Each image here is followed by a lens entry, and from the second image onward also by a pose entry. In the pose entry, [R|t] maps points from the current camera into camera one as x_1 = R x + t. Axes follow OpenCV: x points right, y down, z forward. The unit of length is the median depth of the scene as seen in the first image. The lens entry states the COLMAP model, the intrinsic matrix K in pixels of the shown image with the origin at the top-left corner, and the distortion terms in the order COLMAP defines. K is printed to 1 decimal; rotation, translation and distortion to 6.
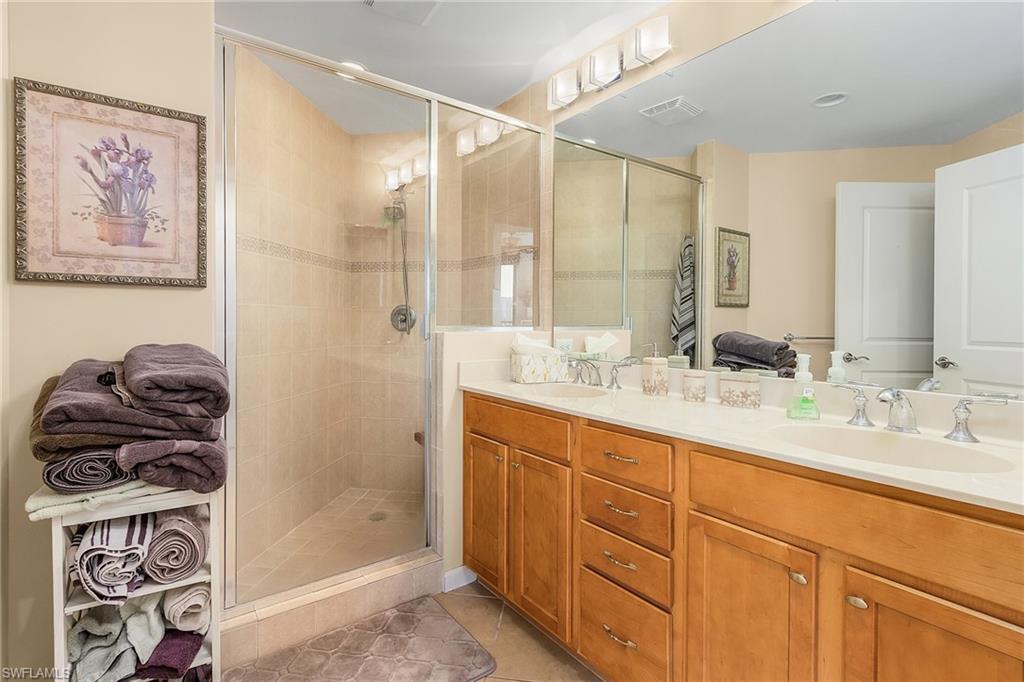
lens RADIAL K [[480.8, 0, 502.0], [0, 480.8, 332.9], [0, 0, 1]] dist [0.000339, -0.001735]
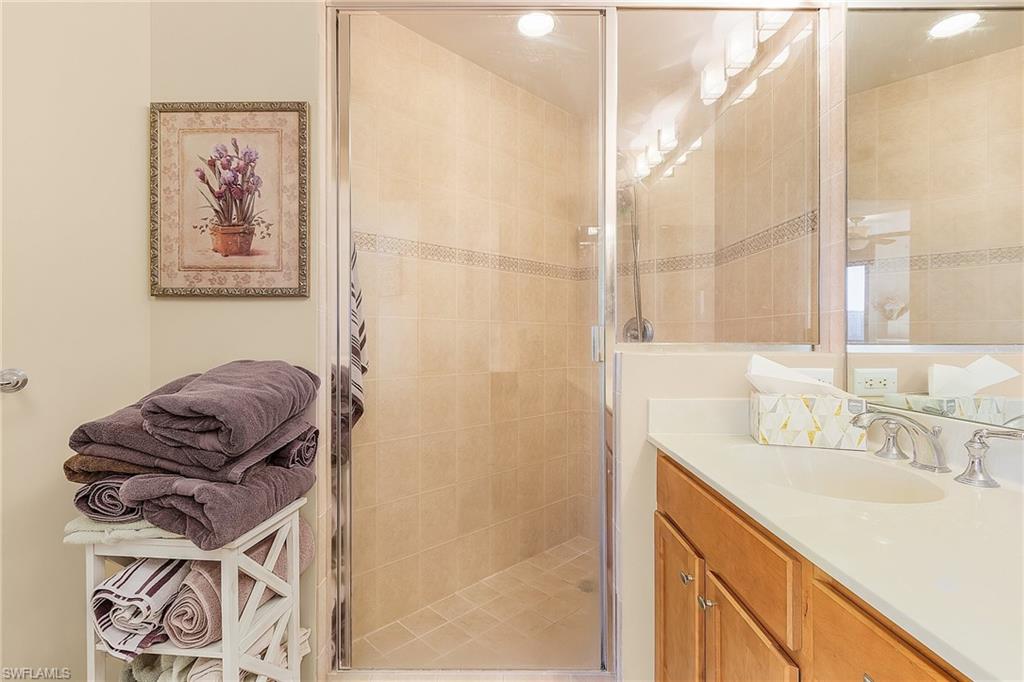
lens RADIAL K [[480.8, 0, 520.0], [0, 480.8, 343.1], [0, 0, 1]] dist [0.000339, -0.001735]
pose [[0.804164, 0.001448, -0.594405, 0.233753], [-0.013873, 0.999770, -0.016333, -0.001662], [0.594245, 0.021381, 0.804000, 0.579435]]
